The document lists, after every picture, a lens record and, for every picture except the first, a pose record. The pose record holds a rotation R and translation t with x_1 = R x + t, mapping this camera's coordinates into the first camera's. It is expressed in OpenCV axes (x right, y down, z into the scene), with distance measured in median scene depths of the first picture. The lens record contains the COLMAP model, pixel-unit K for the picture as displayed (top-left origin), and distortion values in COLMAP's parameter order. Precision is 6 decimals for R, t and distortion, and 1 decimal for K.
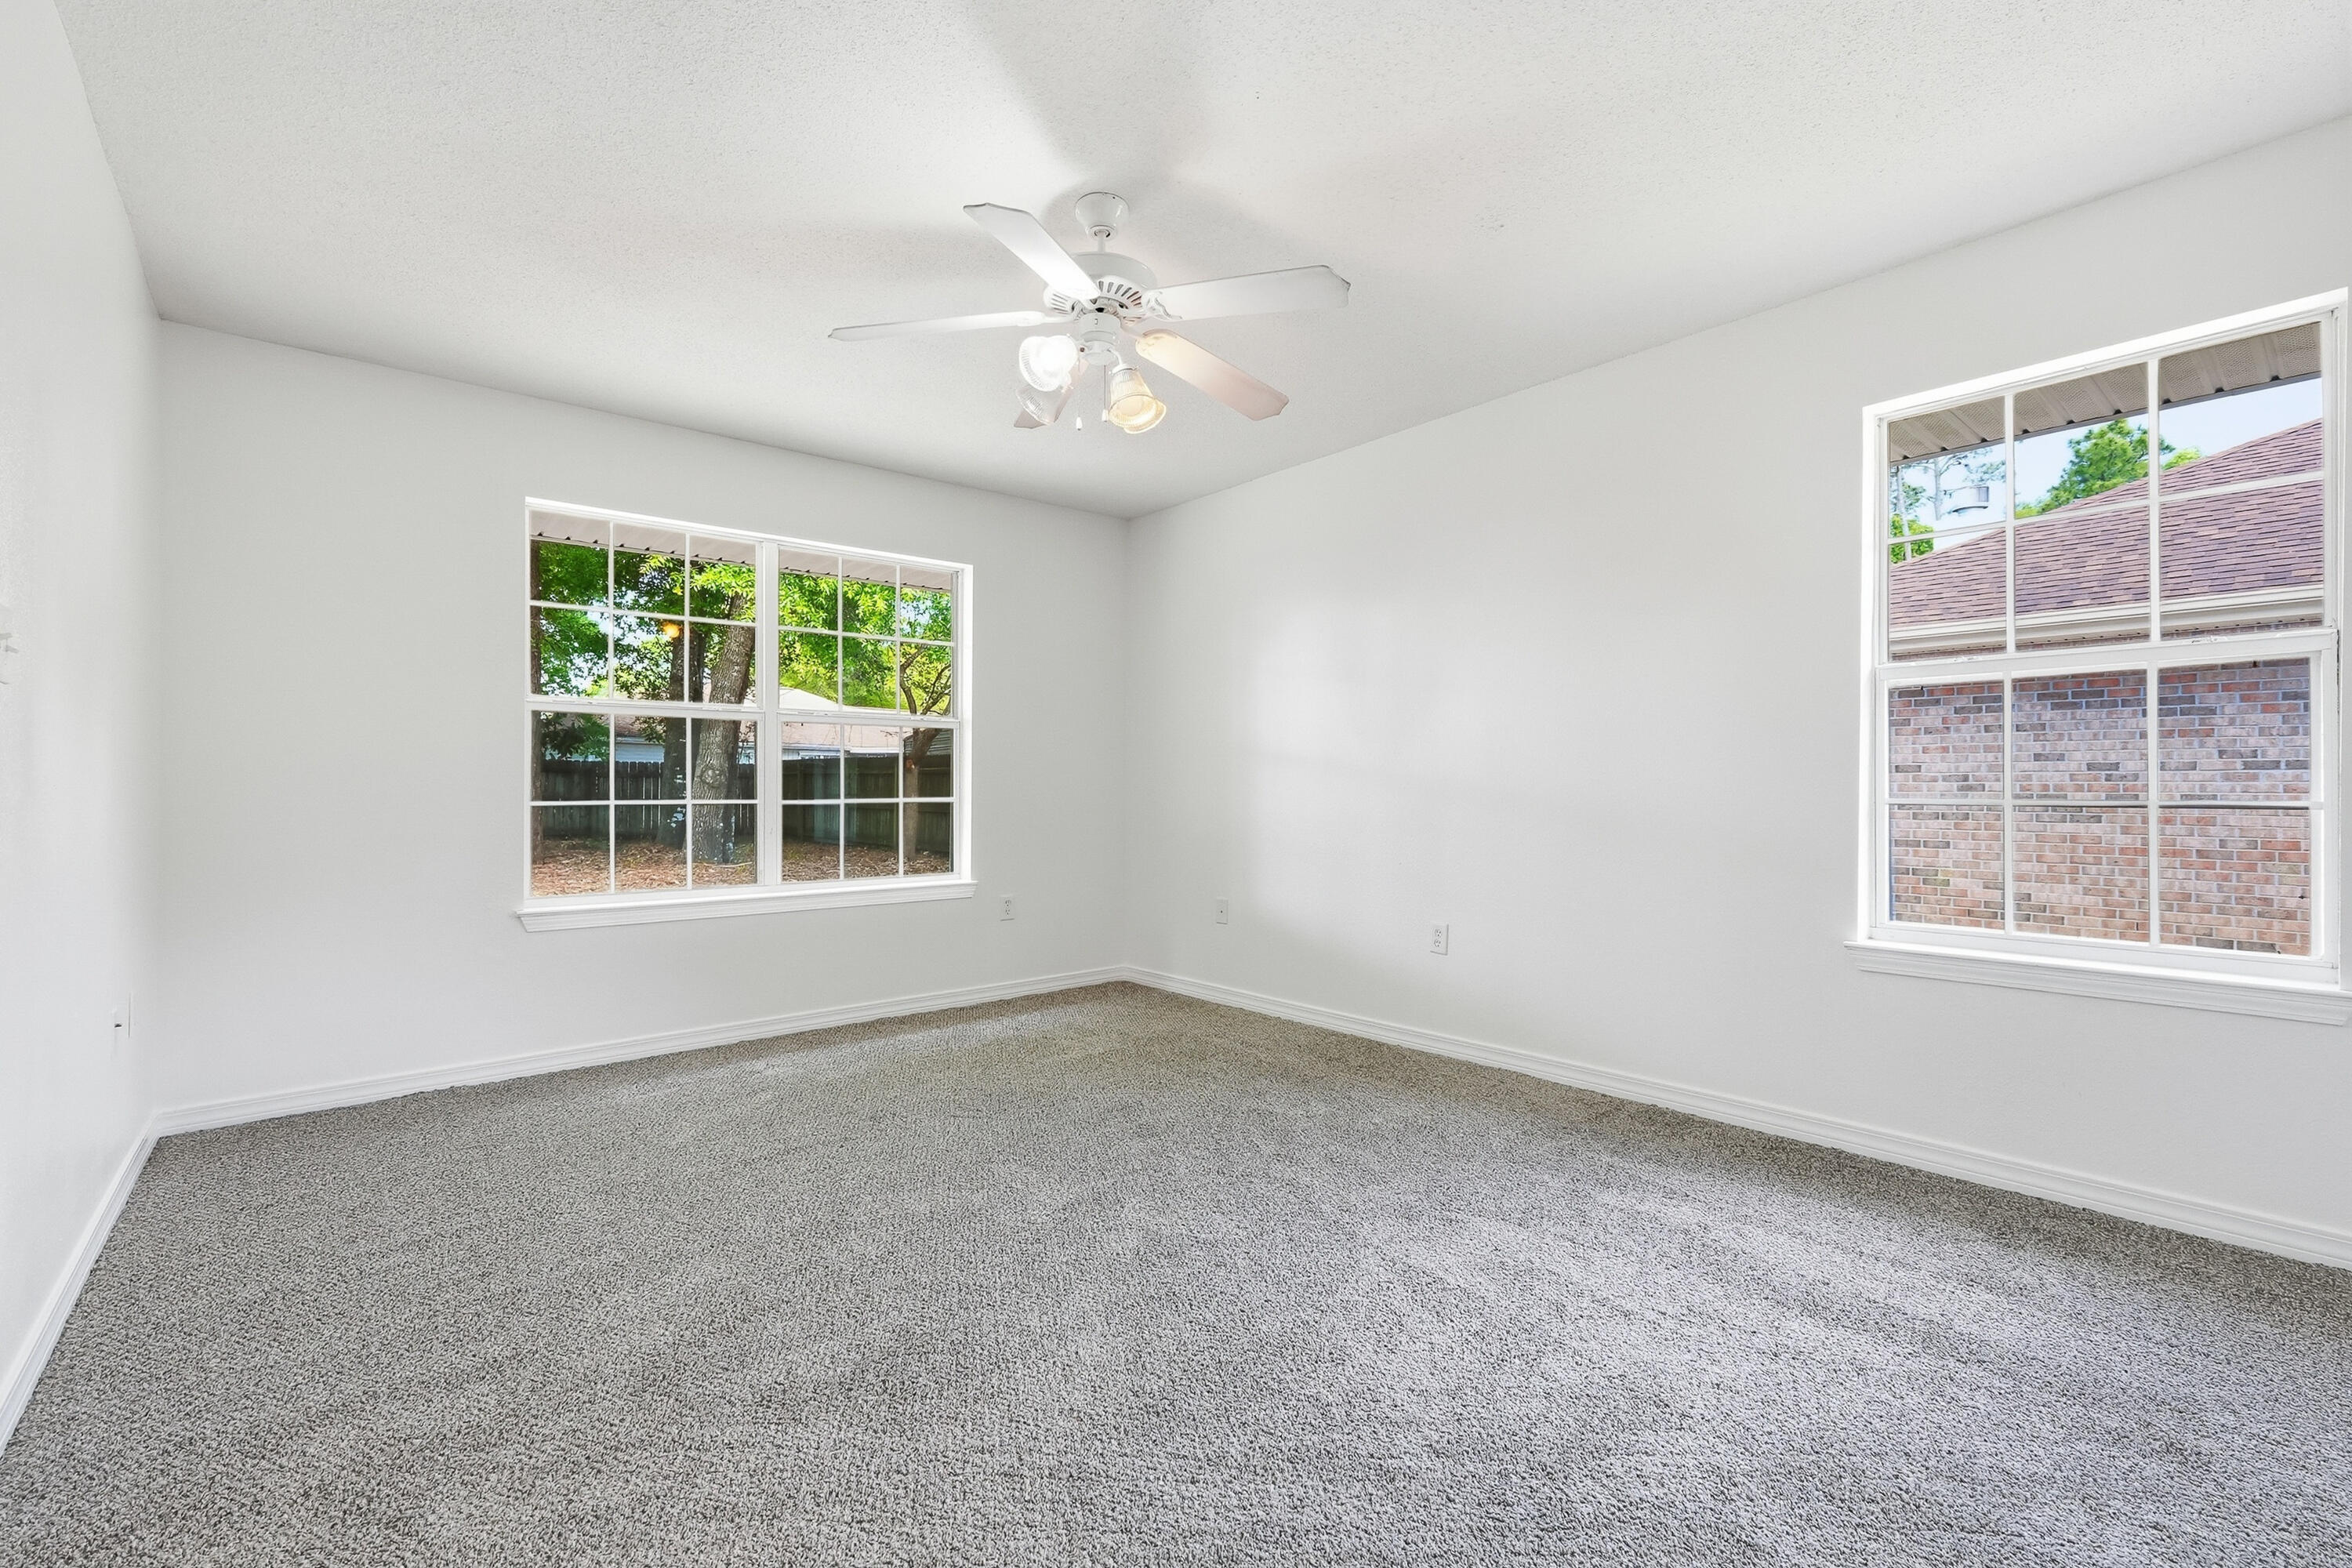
lens RADIAL K [[1005.0, 0, 1175.6], [0, 1005.0, 794.4], [0, 0, 1]] dist [-0.006671, 0.003600]
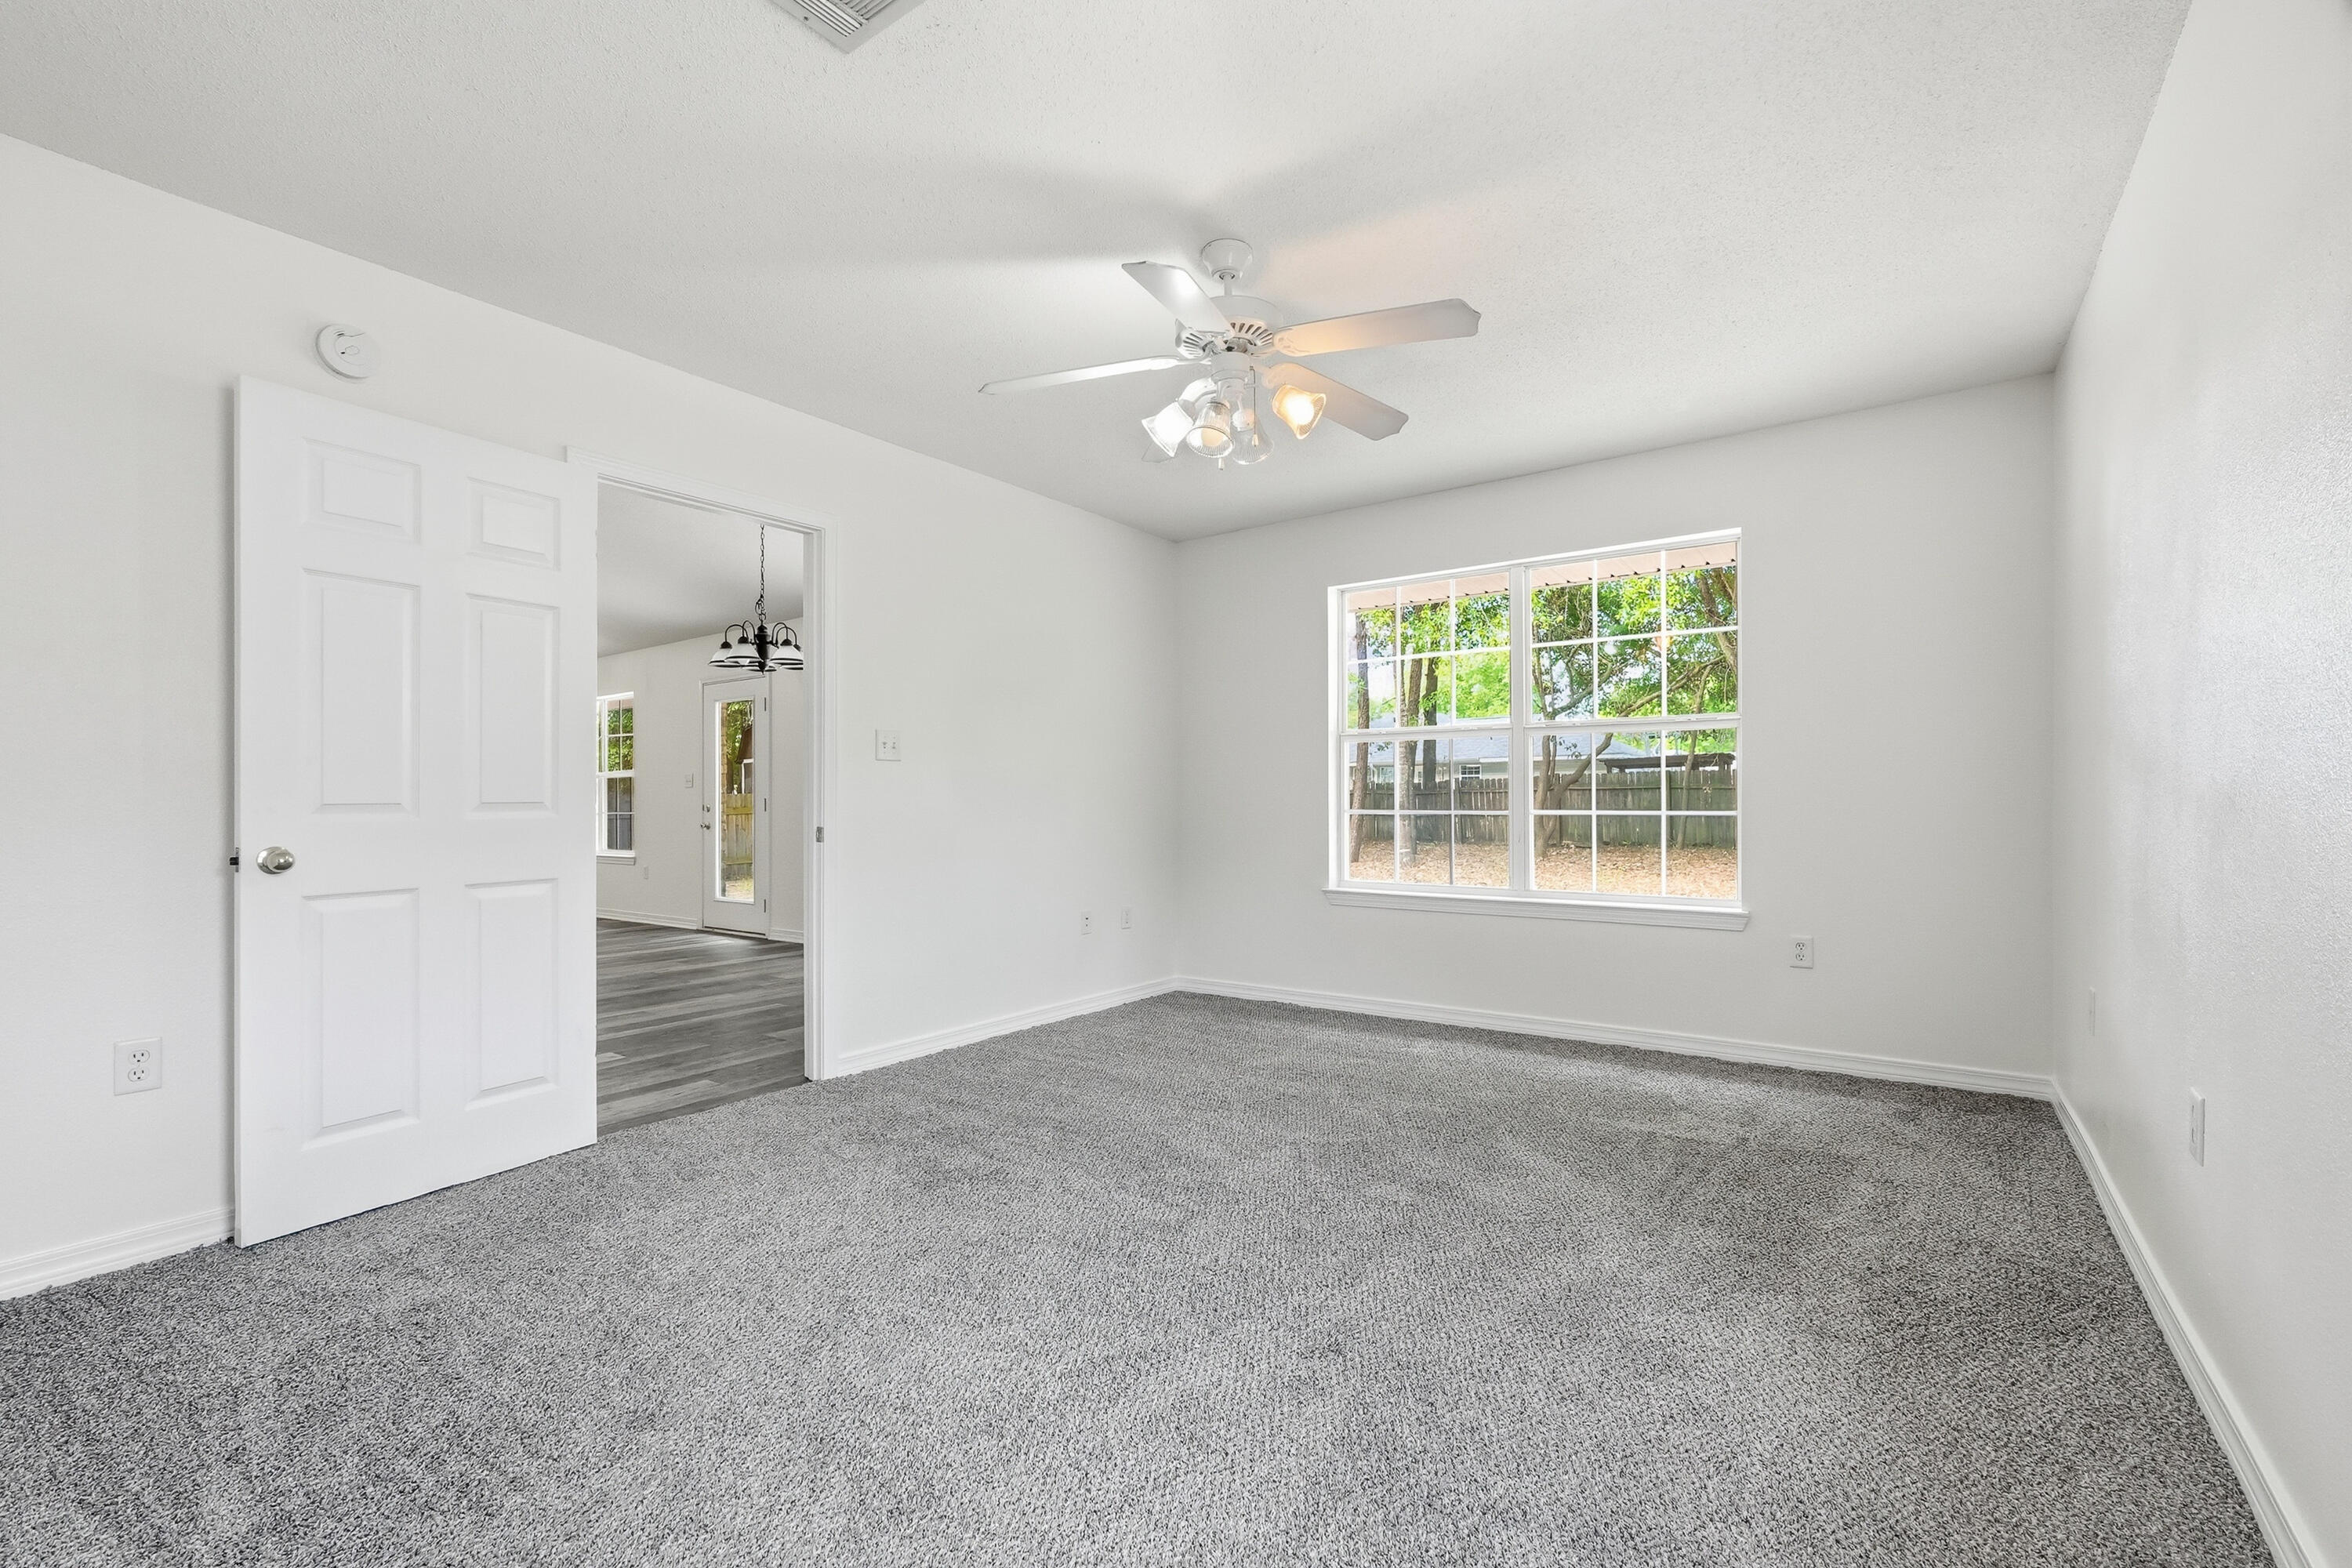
lens RADIAL K [[1005.0, 0, 1184.9], [0, 1005.0, 794.5], [0, 0, 1]] dist [-0.006671, 0.003600]
pose [[0.239742, -0.007704, -0.970806, 0.565300], [-0.001710, 0.999964, -0.008358, -0.002171], [0.970835, 0.003664, 0.239720, 0.420014]]
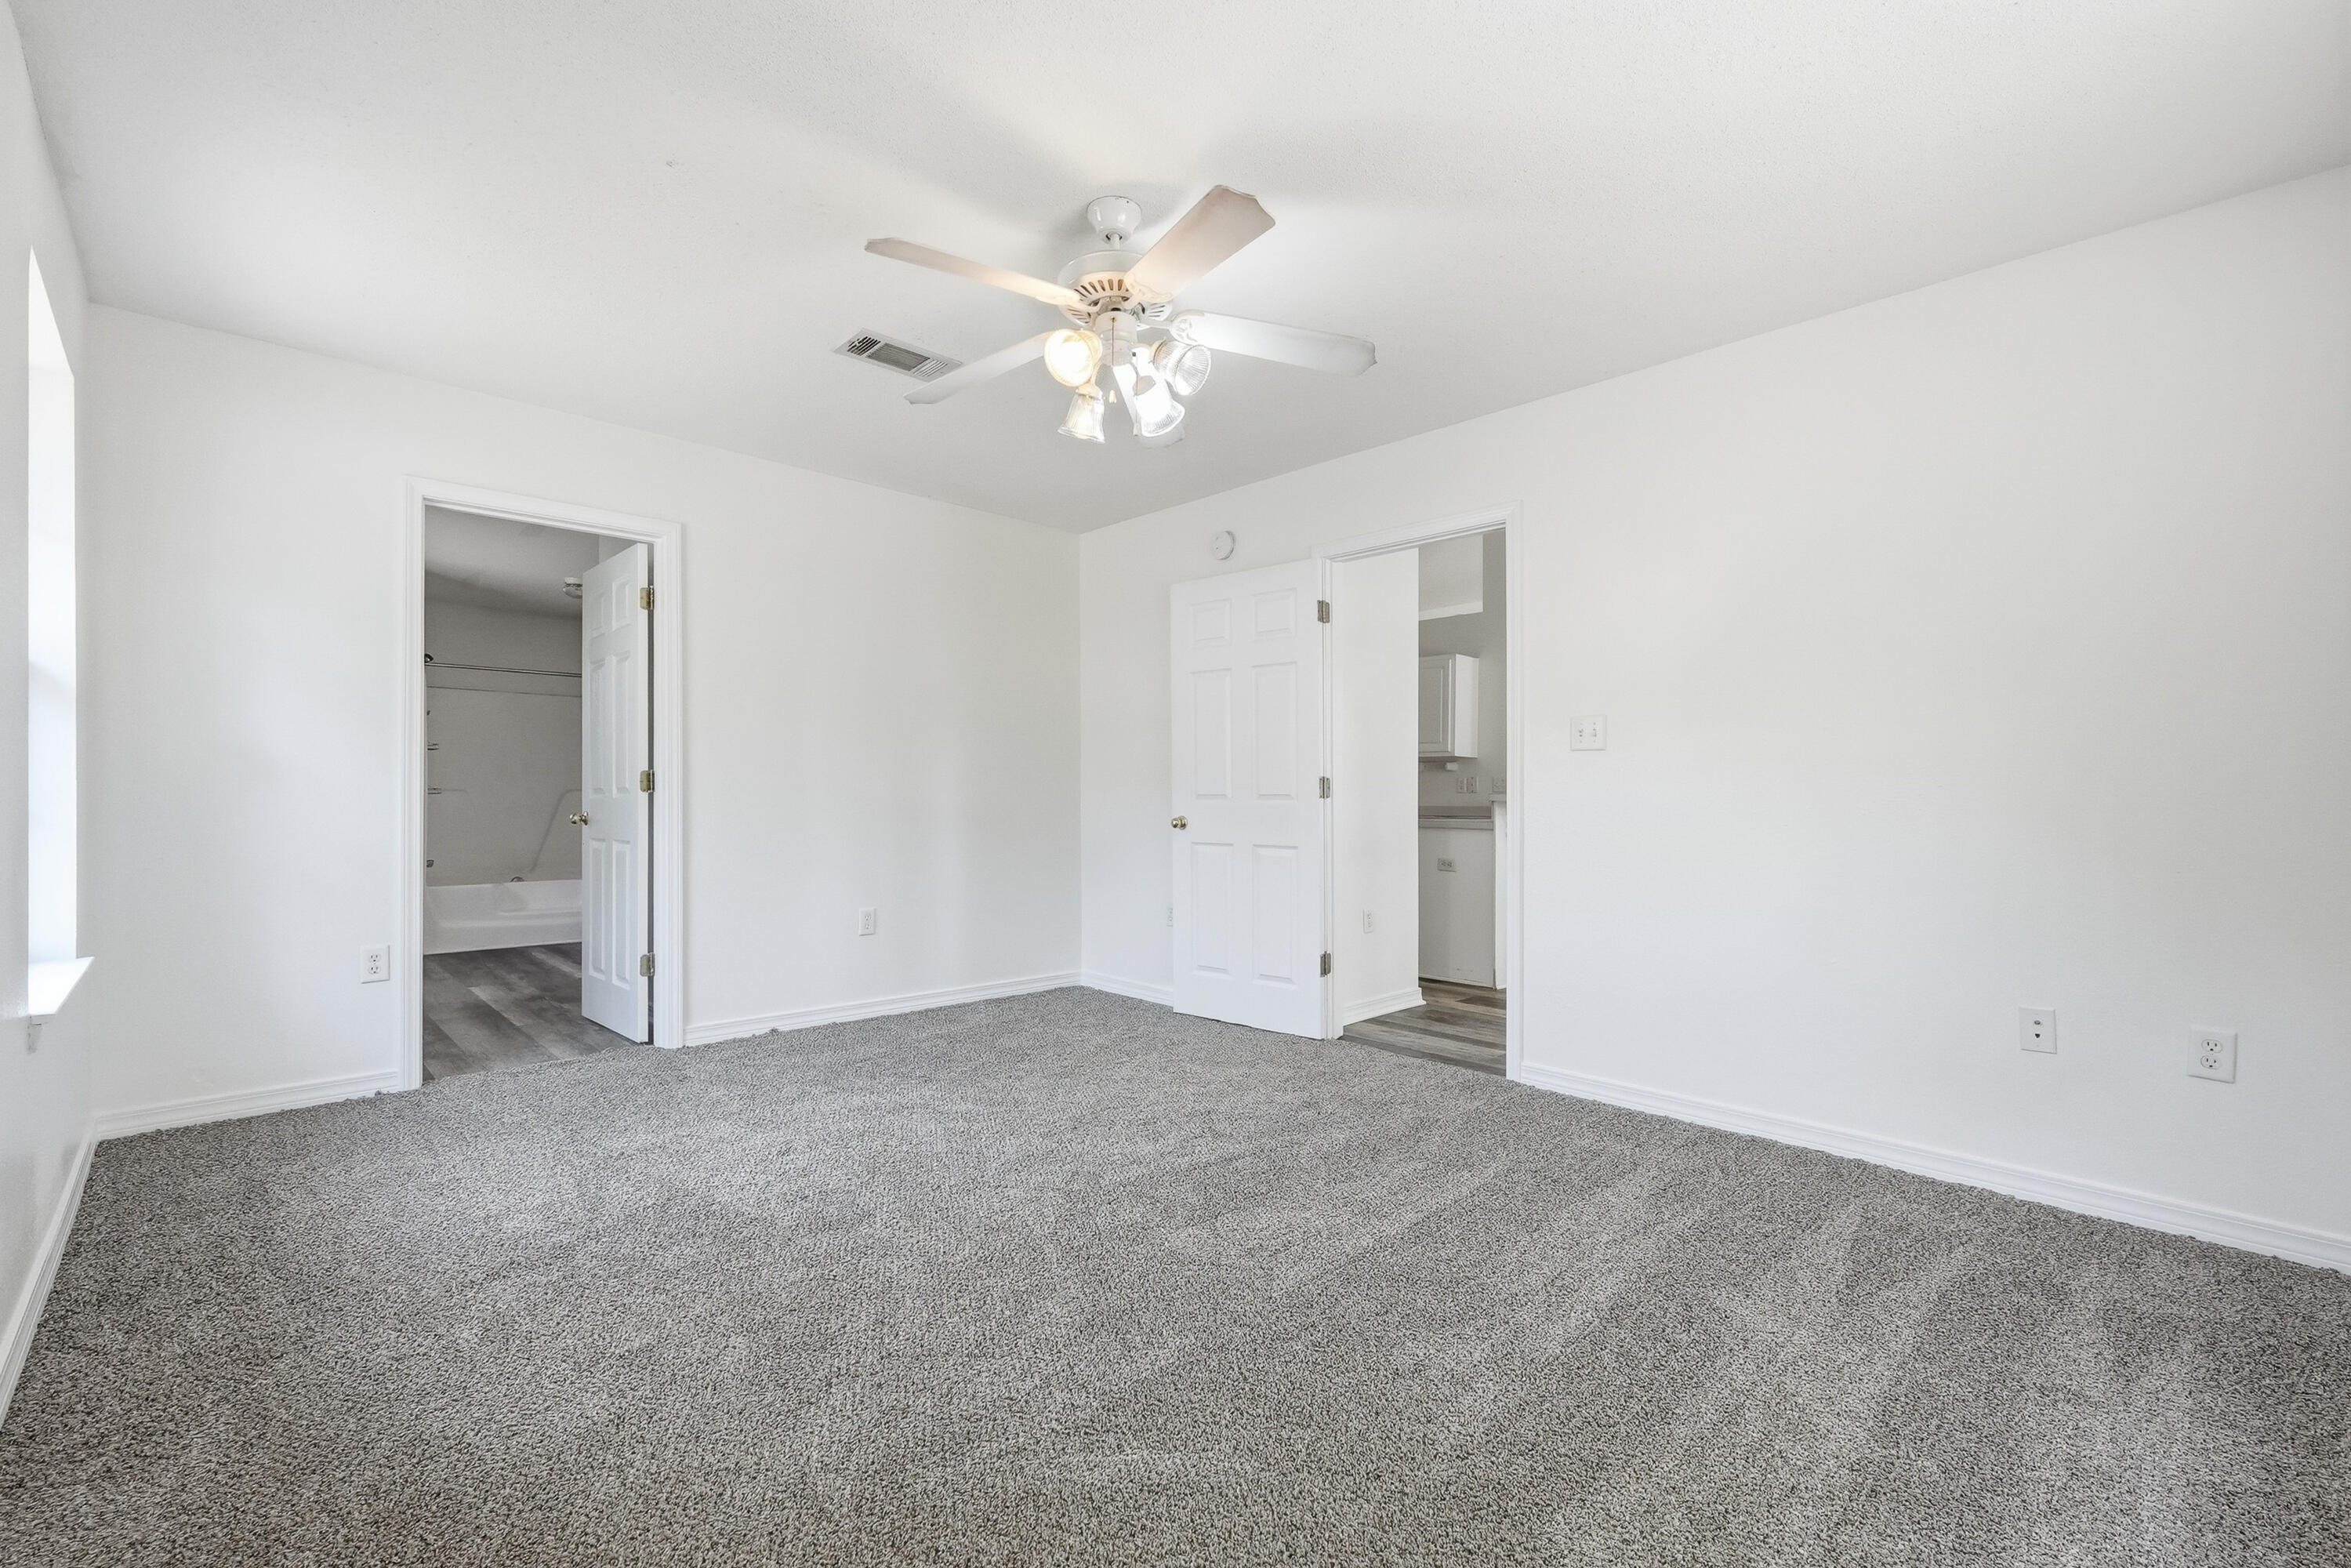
lens RADIAL K [[1004.7, 0, 1183.7], [0, 1004.7, 781.7], [0, 0, 1]] dist [-0.006671, 0.003600]
pose [[-0.997931, -0.005617, -0.064041, -0.053060], [-0.005511, 0.999983, -0.001835, -0.012810], [0.064050, -0.001478, -0.997946, 1.201214]]
